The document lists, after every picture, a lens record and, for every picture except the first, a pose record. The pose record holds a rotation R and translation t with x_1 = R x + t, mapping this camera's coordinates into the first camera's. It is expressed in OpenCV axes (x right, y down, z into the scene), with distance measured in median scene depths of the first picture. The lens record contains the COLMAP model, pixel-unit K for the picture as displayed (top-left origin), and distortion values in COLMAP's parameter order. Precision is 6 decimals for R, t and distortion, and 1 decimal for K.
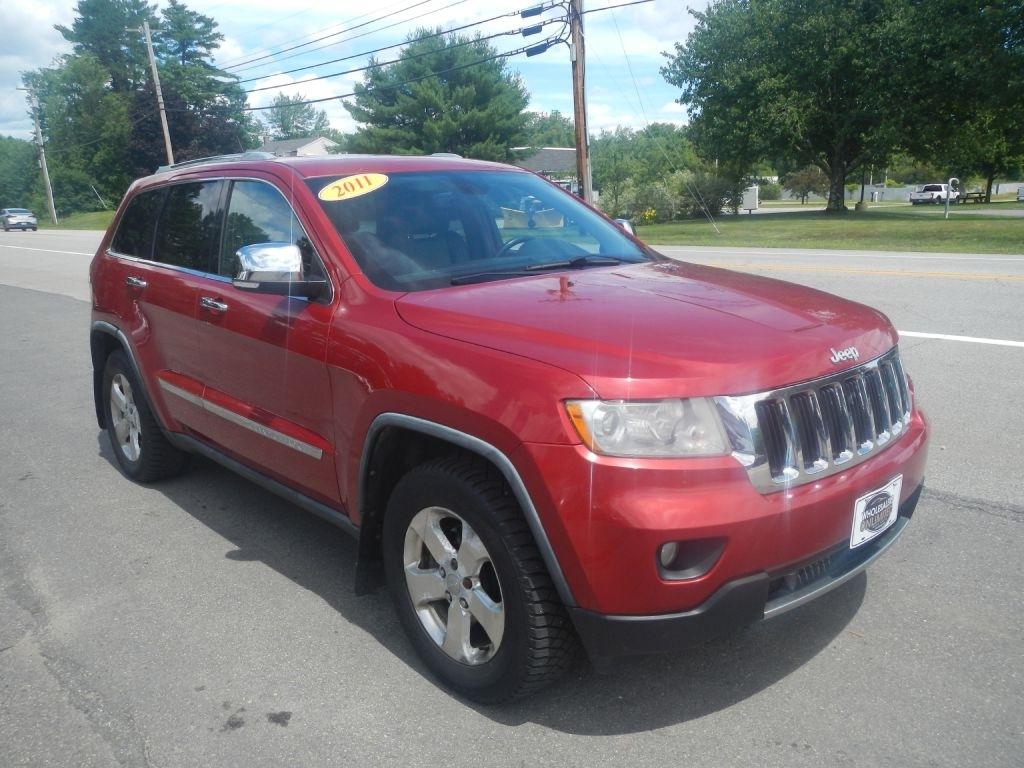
lens RADIAL K [[813.6, 0, 510.0], [0, 813.6, 399.4], [0, 0, 1]] dist [-0.028513, -0.001490]
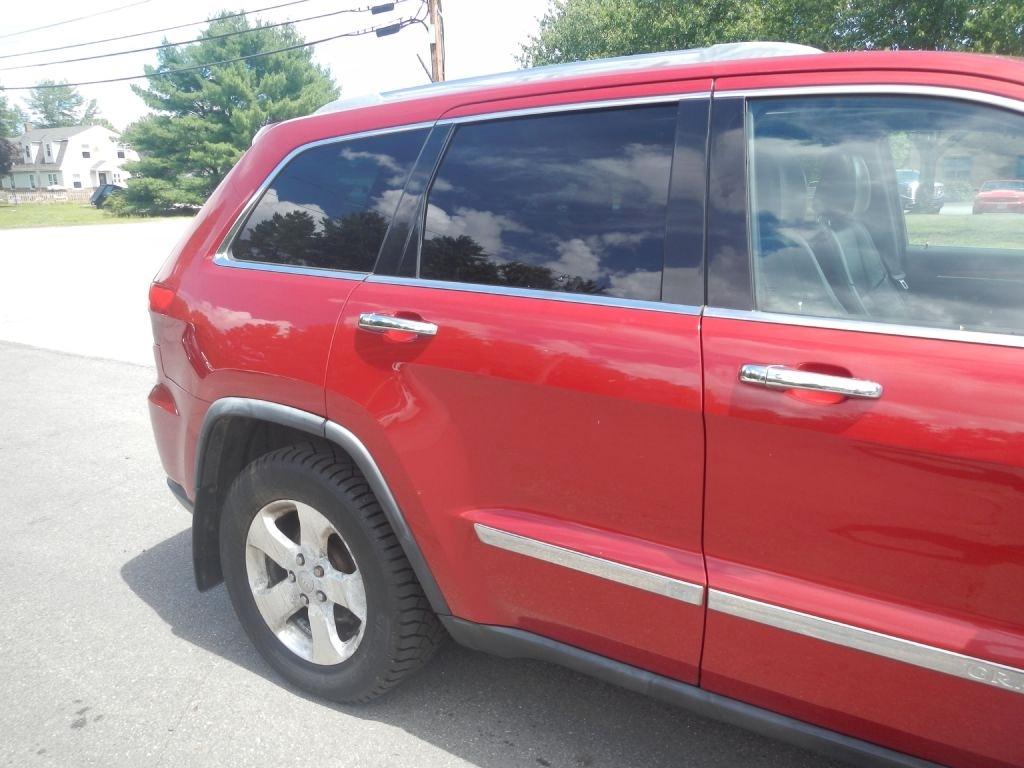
lens RADIAL K [[820.9, 0, 509.9], [0, 820.9, 399.3], [0, 0, 1]] dist [-0.003681, -0.001536]
pose [[0.972301, -0.050024, 0.228315, -0.601077], [0.050112, 0.998729, 0.005416, -0.118081], [-0.228296, 0.006175, 0.973572, 0.610934]]
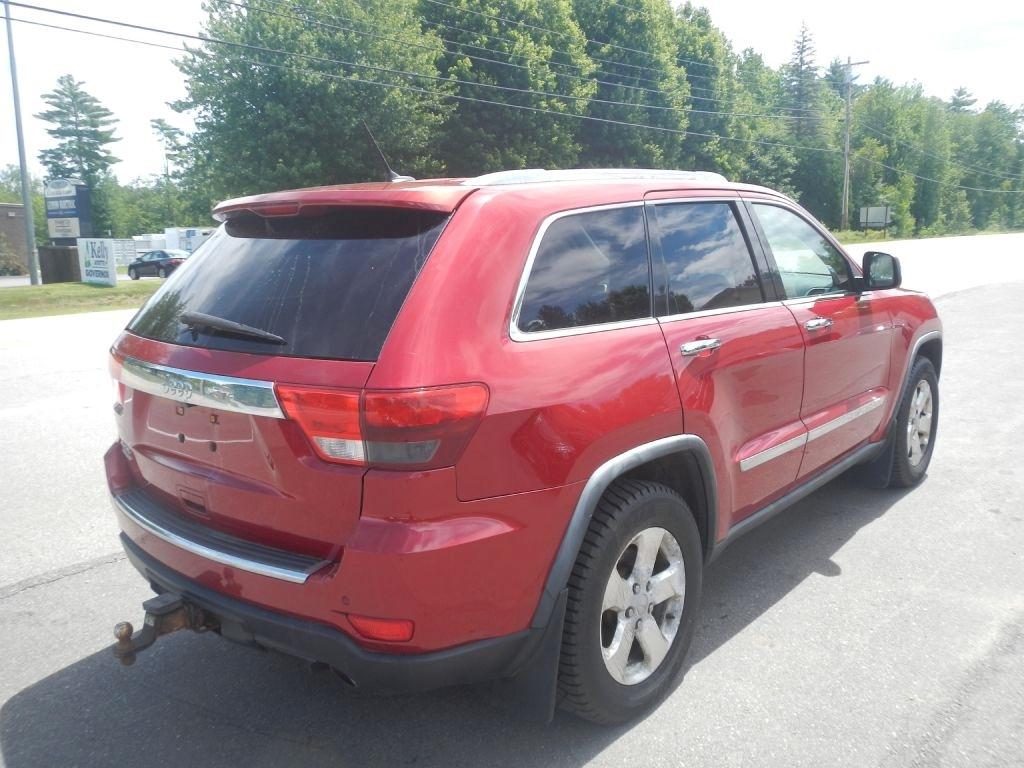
lens RADIAL K [[819.8, 0, 498.0], [0, 819.8, 383.6], [0, 0, 1]] dist [0.001472, -0.000866]
pose [[-0.131675, -0.139968, 0.981362, -1.315834], [0.264246, 0.949204, 0.170837, -0.327375], [-0.955424, 0.281816, -0.088000, 1.464522]]
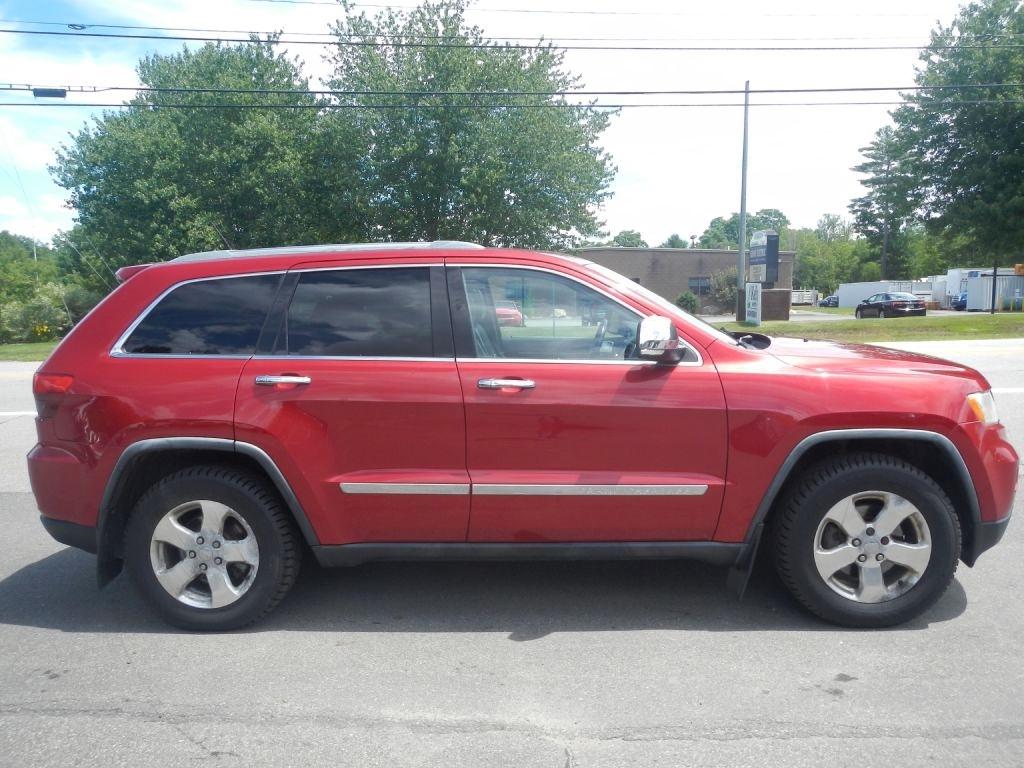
lens RADIAL K [[814.2, 0, 512.0], [0, 814.2, 384.0], [0, 0, 1]] dist [-0.005223, 0.001472]
pose [[0.708005, -0.059580, 0.703690, -1.070901], [0.170281, 0.981438, -0.088228, -0.025124], [-0.685371, 0.182291, 0.705008, 0.260370]]
